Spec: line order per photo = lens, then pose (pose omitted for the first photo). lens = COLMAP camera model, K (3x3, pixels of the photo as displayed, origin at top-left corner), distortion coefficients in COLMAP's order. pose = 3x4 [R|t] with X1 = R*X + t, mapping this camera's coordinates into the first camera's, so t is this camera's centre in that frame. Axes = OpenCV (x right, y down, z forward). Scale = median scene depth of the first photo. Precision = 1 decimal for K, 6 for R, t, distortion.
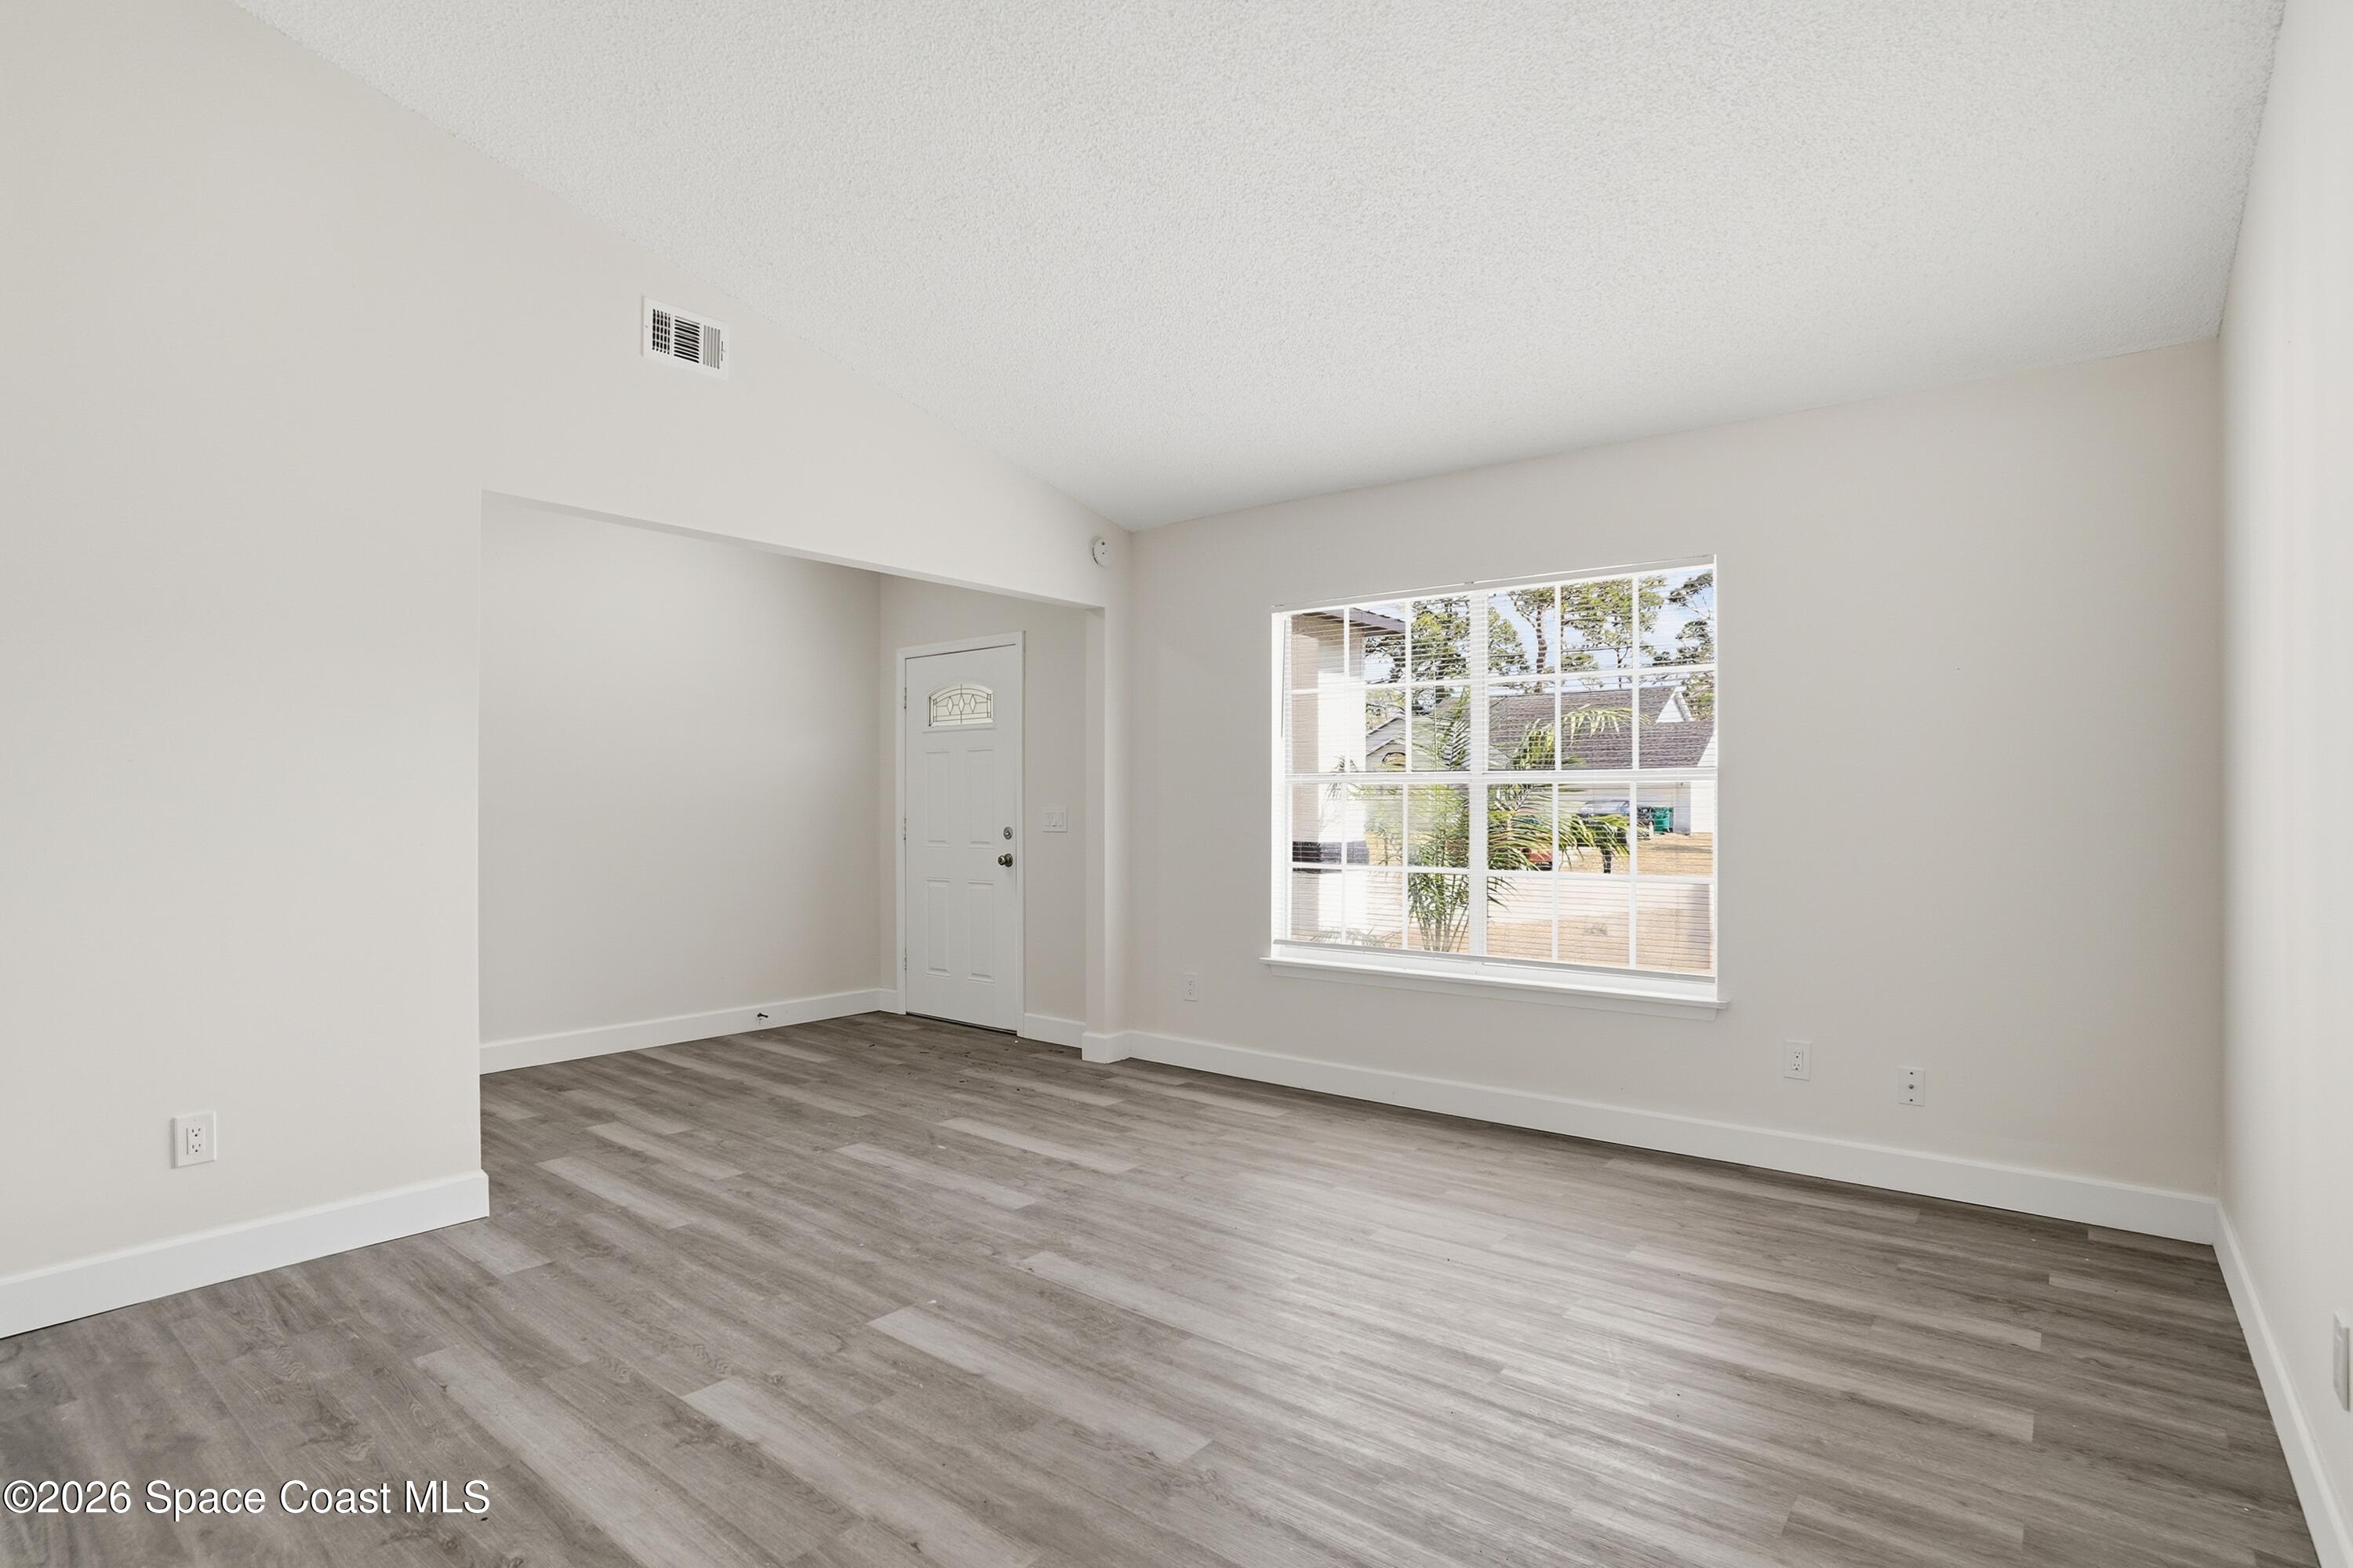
lens RADIAL K [[1160.3, 0, 1176.7], [0, 1160.3, 788.4], [0, 0, 1]] dist [-0.053724, 0.006939]
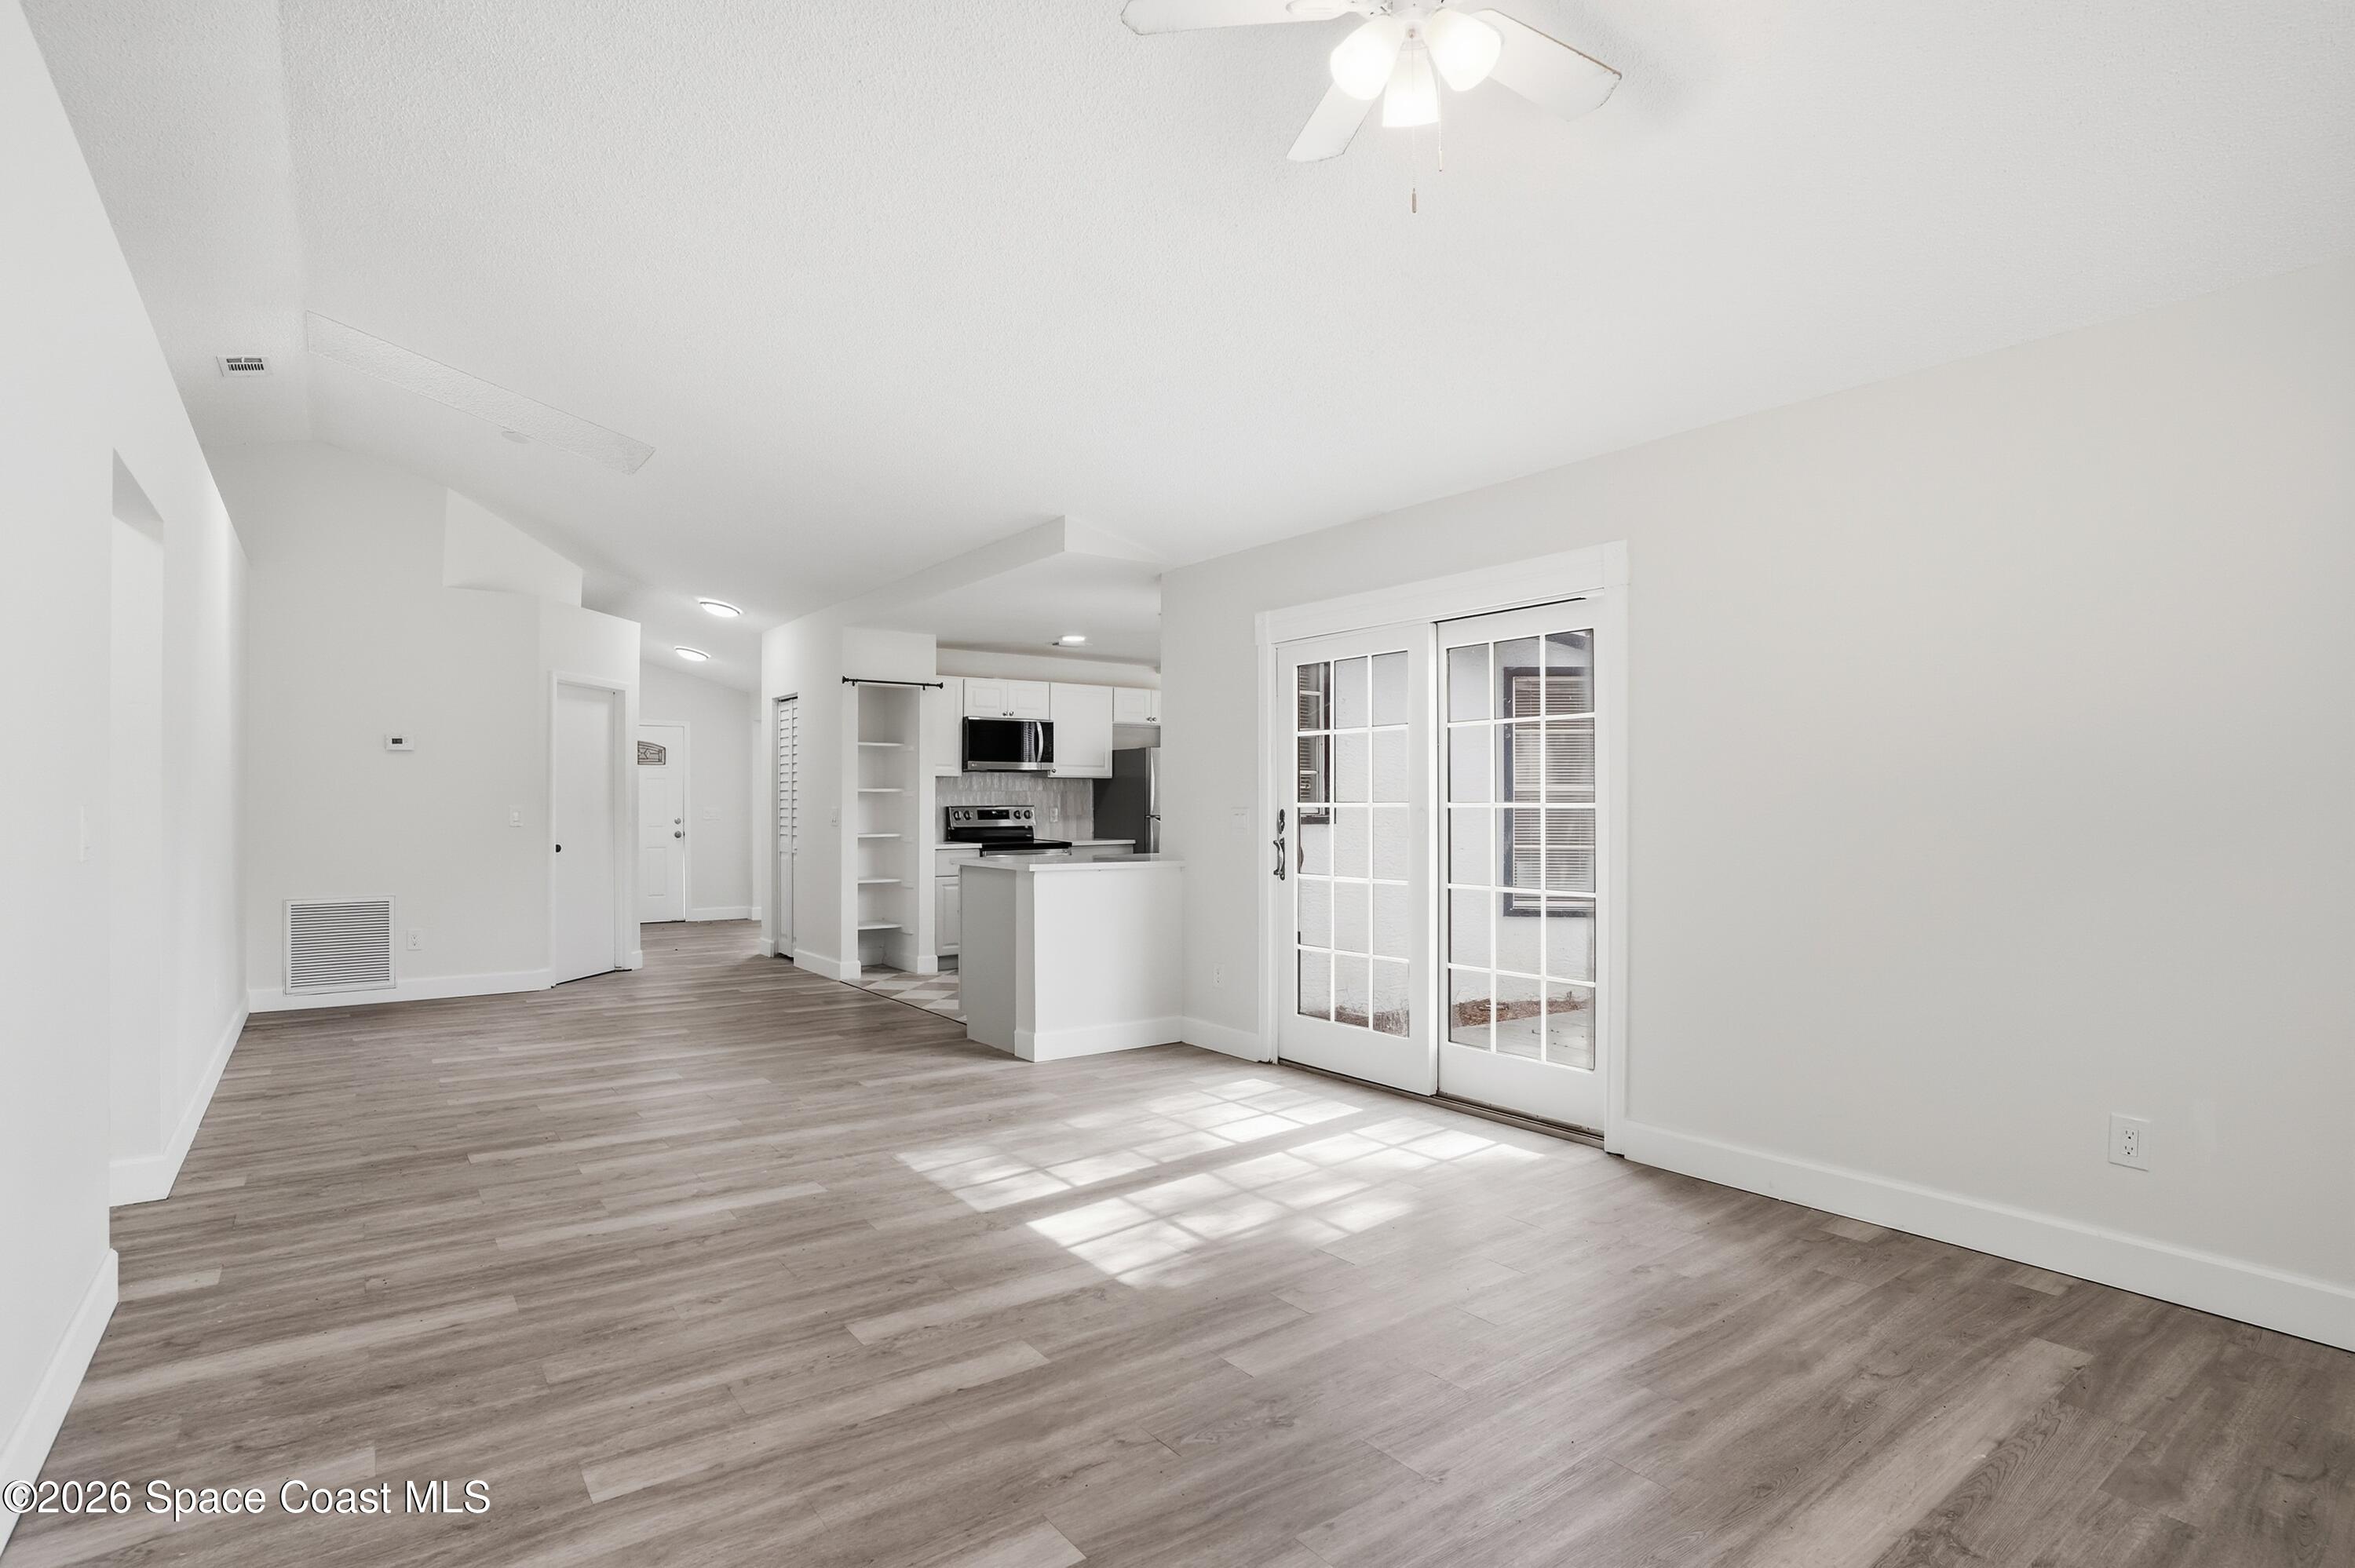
lens RADIAL K [[1161.0, 0, 1178.1], [0, 1161.0, 790.4], [0, 0, 1]] dist [-0.053724, 0.006939]
pose [[0.259982, 0.010463, 0.965557, -4.937259], [-0.004868, 0.999943, -0.009525, 0.001146], [-0.965601, -0.002224, 0.260018, -0.920412]]
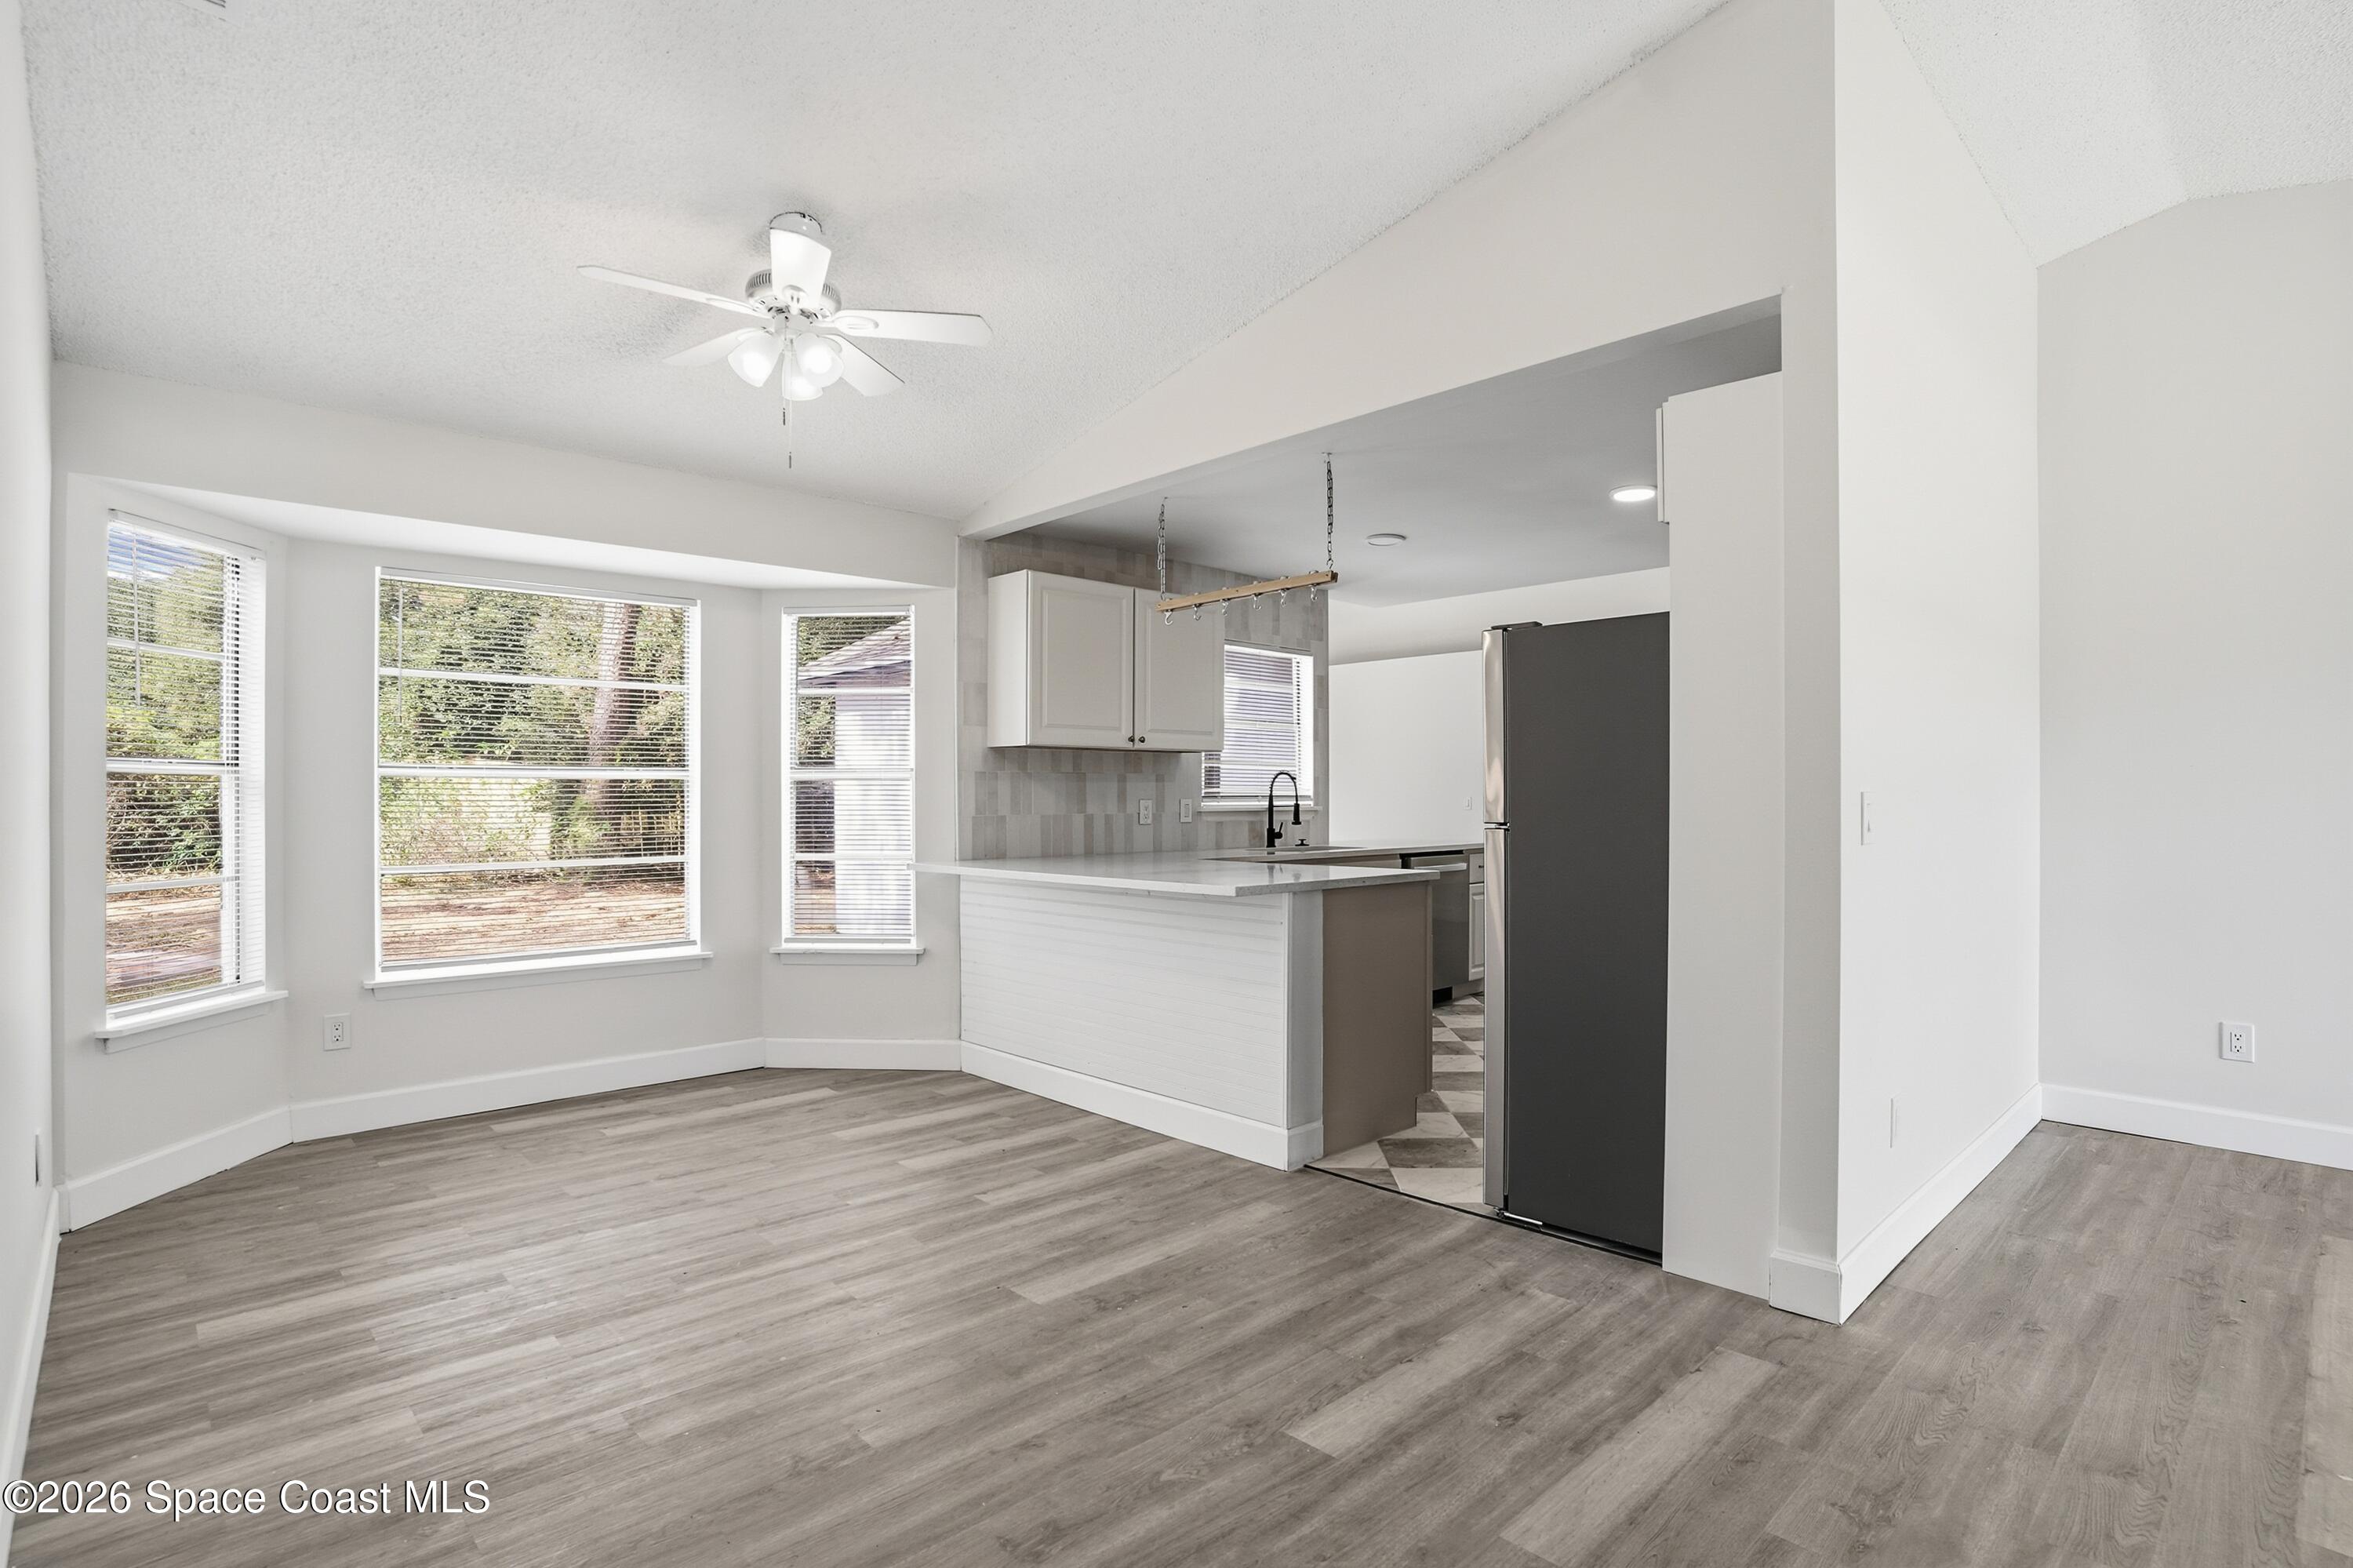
lens RADIAL K [[1160.3, 0, 1180.2], [0, 1160.3, 794.6], [0, 0, 1]] dist [-0.053724, 0.006939]
pose [[-0.153328, 0.001876, -0.988174, 0.757240], [0.002183, 0.999996, 0.001560, 0.002133], [0.988173, -0.001918, -0.153332, -0.098000]]
